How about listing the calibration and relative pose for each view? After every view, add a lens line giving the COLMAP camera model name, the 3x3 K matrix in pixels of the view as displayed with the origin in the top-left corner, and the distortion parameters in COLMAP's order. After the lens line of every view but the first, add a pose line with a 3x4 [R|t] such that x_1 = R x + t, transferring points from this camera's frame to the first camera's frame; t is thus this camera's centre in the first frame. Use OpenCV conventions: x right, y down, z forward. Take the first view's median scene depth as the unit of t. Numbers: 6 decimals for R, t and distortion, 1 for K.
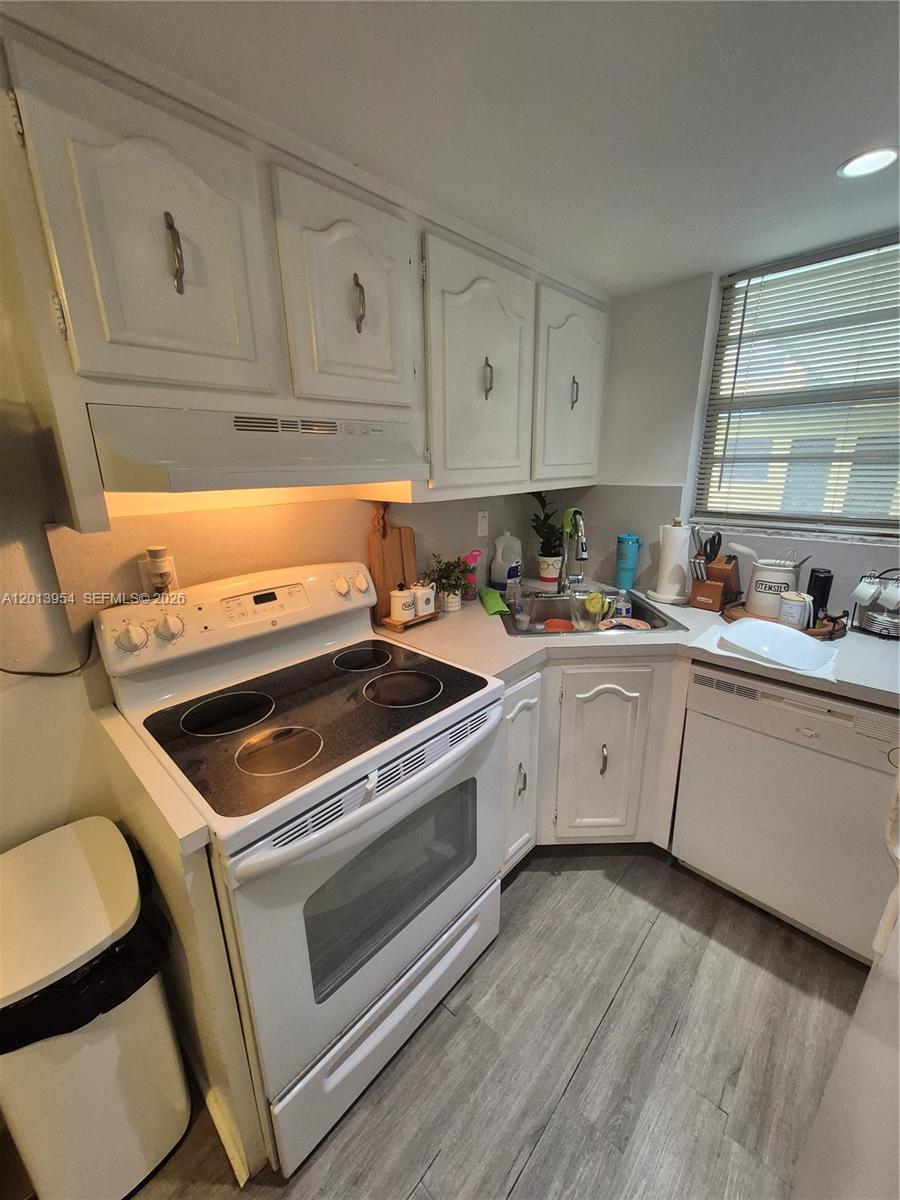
lens RADIAL K [[468.2, 0, 450.0], [0, 468.2, 600.0], [0, 0, 1]] dist [0.000946, -0.000470]
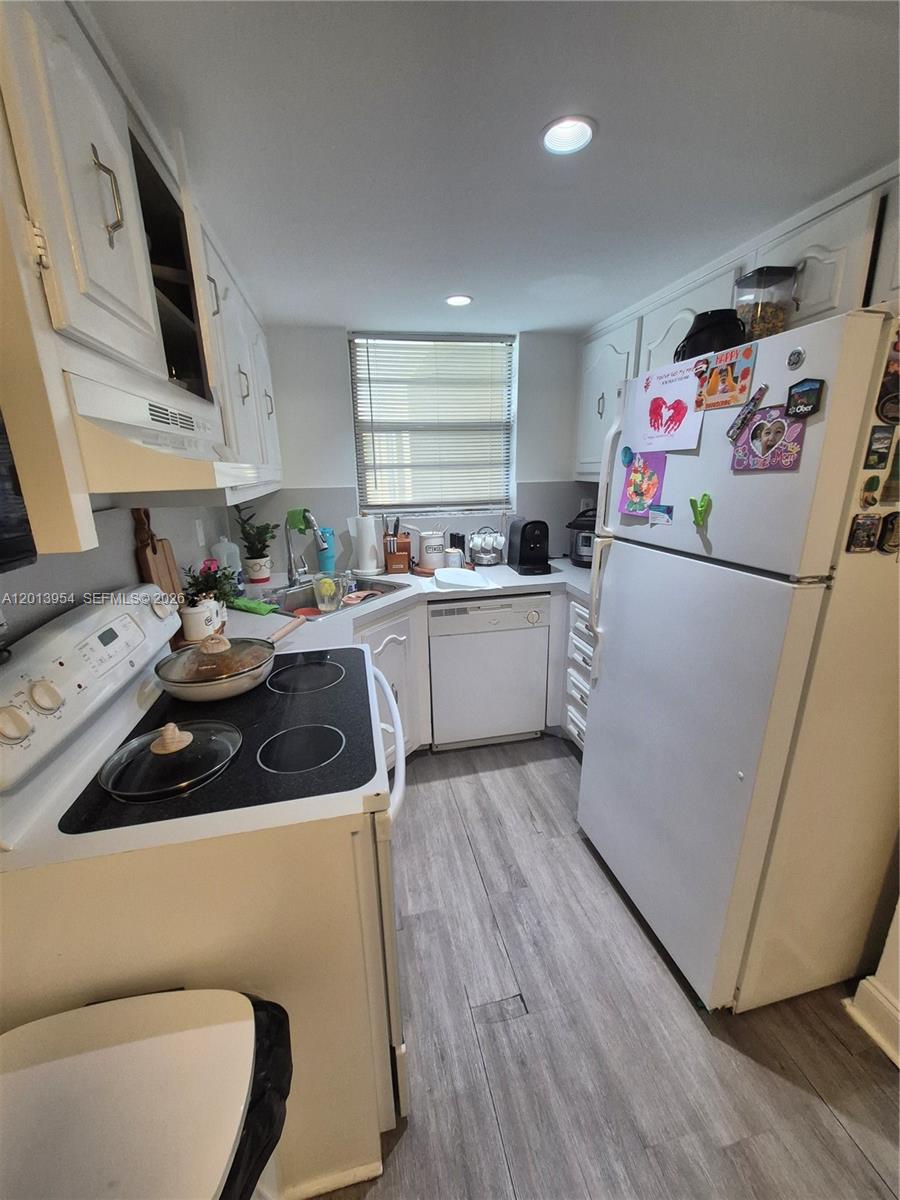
lens RADIAL K [[468.2, 0, 450.0], [0, 468.2, 600.0], [0, 0, 1]] dist [0.000946, -0.000470]
pose [[0.559098, -0.217942, 0.799944, -0.600148], [0.237220, 0.966547, 0.097535, -0.003563], [-0.794441, 0.135231, 0.592095, 0.079225]]
